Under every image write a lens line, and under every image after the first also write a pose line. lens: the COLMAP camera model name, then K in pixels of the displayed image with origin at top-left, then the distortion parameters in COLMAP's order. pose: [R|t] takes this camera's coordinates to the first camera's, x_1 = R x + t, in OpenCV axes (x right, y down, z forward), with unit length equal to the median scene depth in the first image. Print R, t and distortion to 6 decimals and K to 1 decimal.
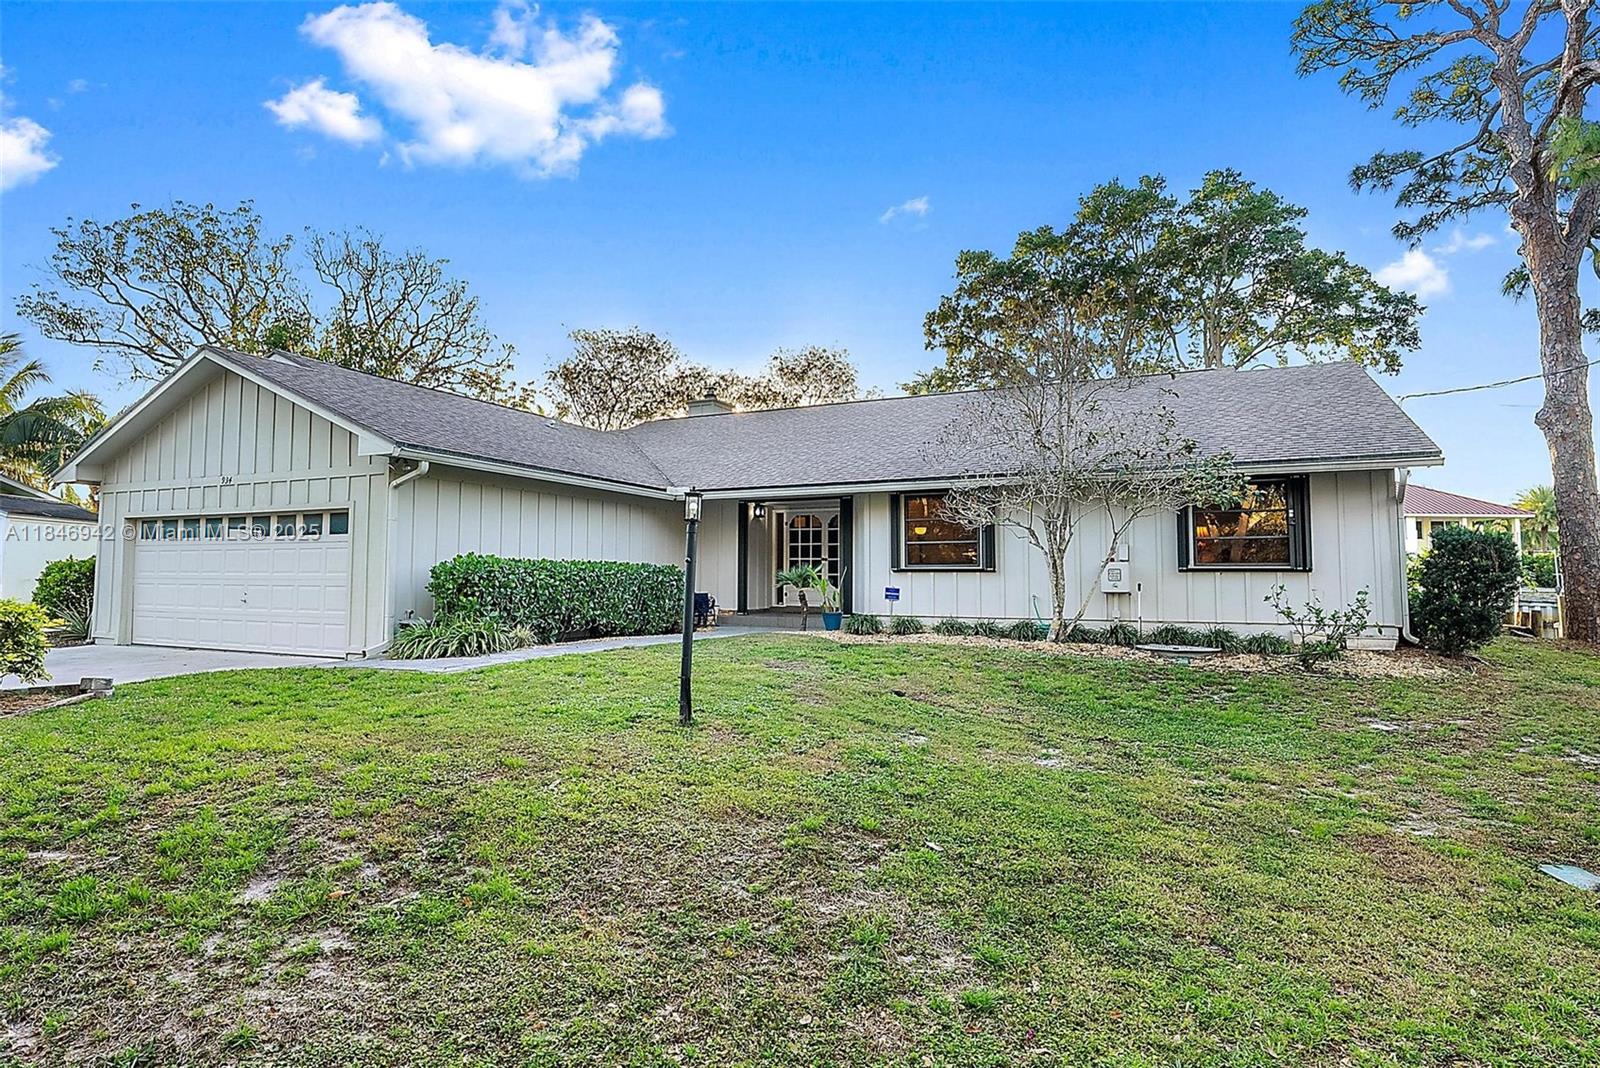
lens RADIAL K [[875.0, 0, 800.0], [0, 875.0, 534.0], [0, 0, 1]] dist [-0.004766, -0.000961]
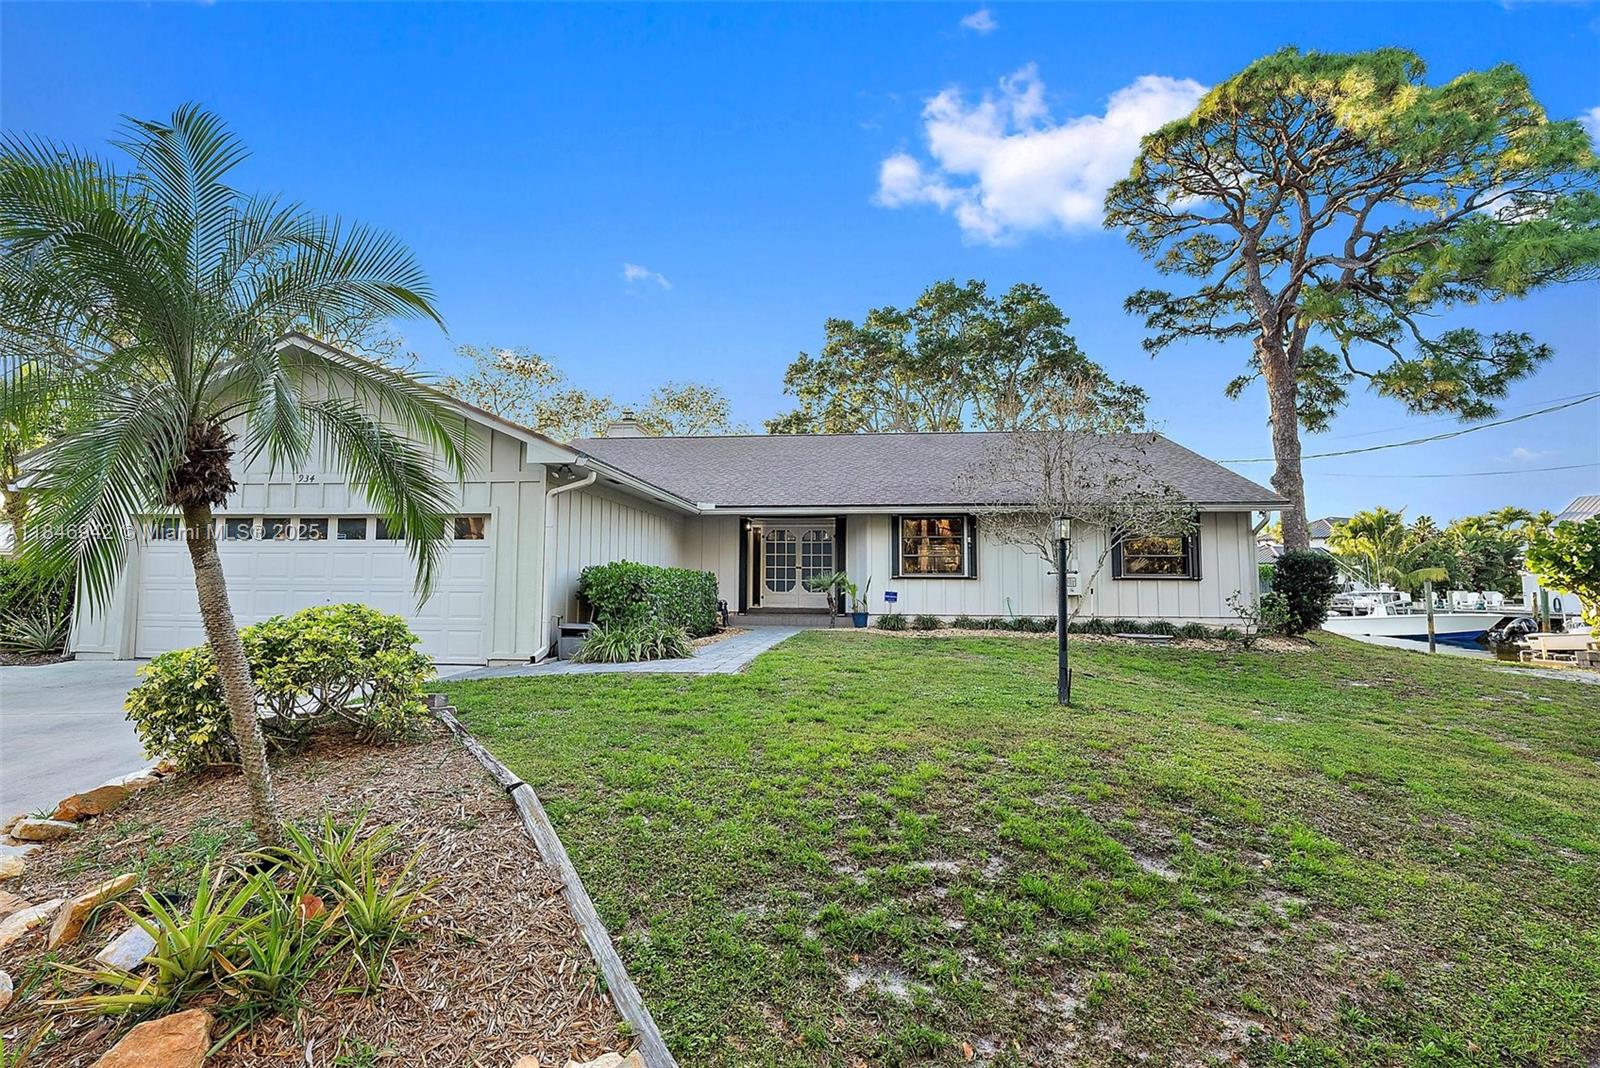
lens RADIAL K [[733.3, 0, 807.8], [0, 733.3, 536.2], [0, 0, 1]] dist [0.000889, 0.000096]
pose [[0.940560, 0.023882, 0.338788, -0.348489], [-0.020416, 0.999696, -0.013792, -0.000082], [-0.339014, 0.006056, 0.940762, 0.064900]]
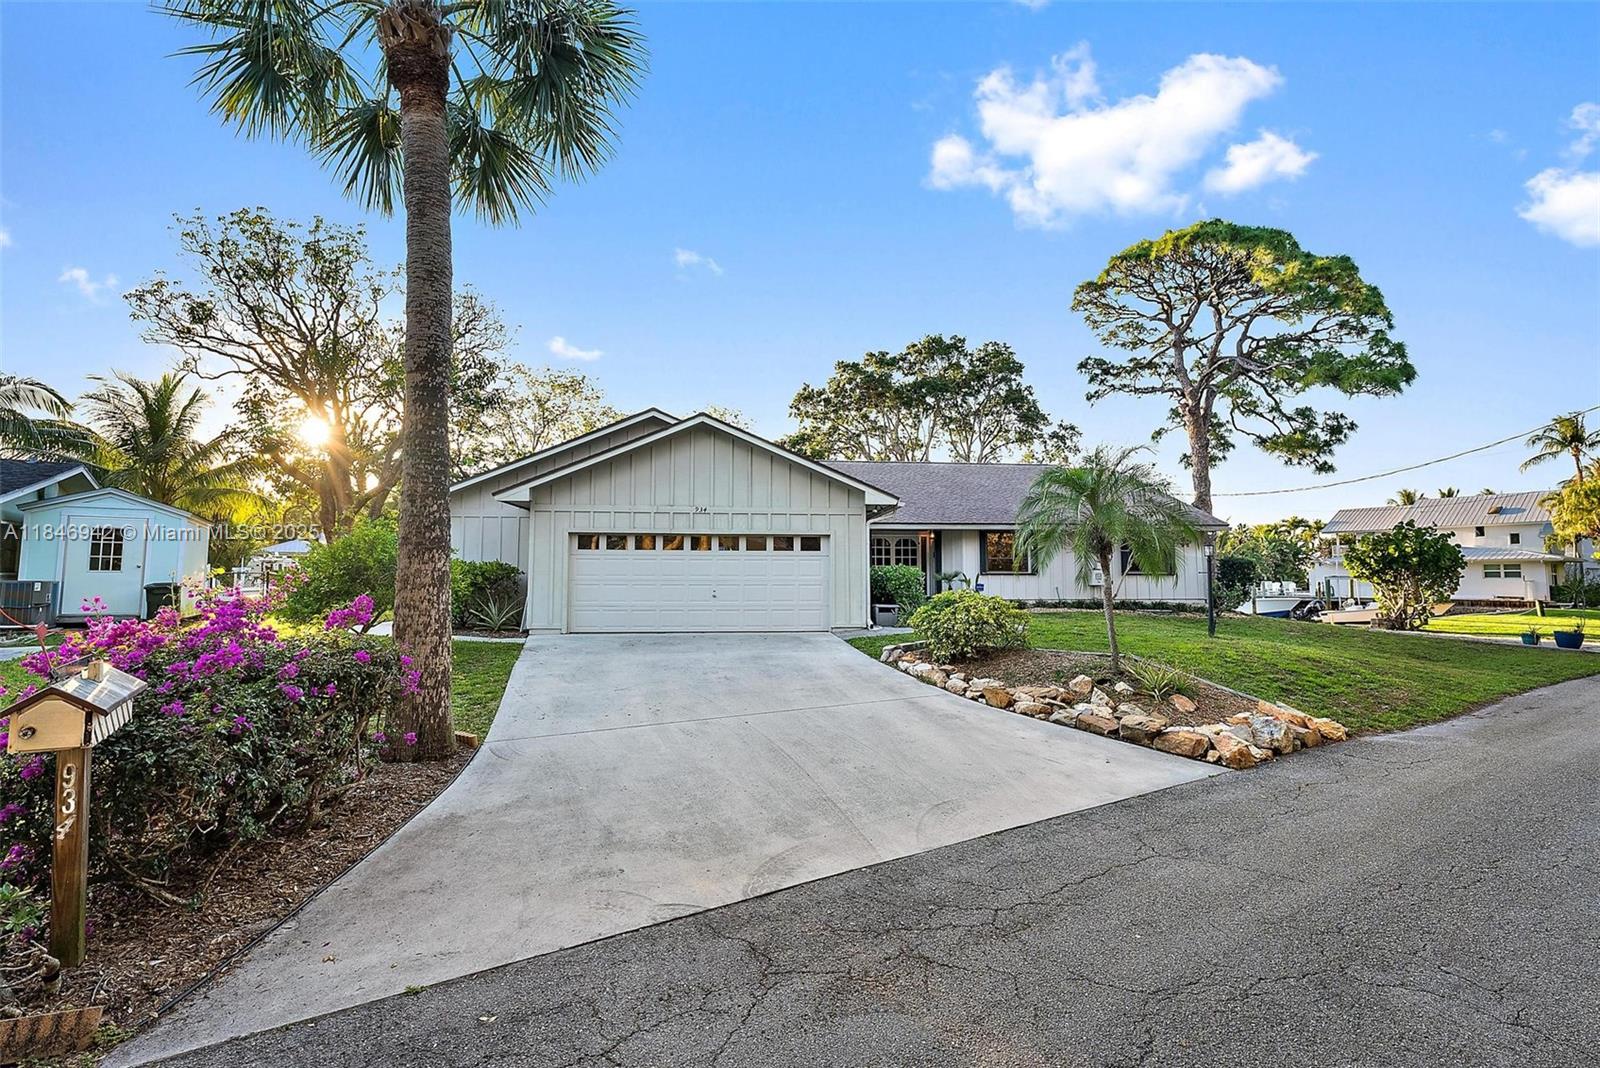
lens RADIAL K [[733.3, 0, 807.8], [0, 733.3, 536.2], [0, 0, 1]] dist [0.000889, 0.000096]
pose [[0.852878, 0.026976, 0.521412, -0.940975], [-0.024965, 0.999629, -0.010883, -0.009355], [-0.521512, -0.003735, 0.853235, -0.078185]]
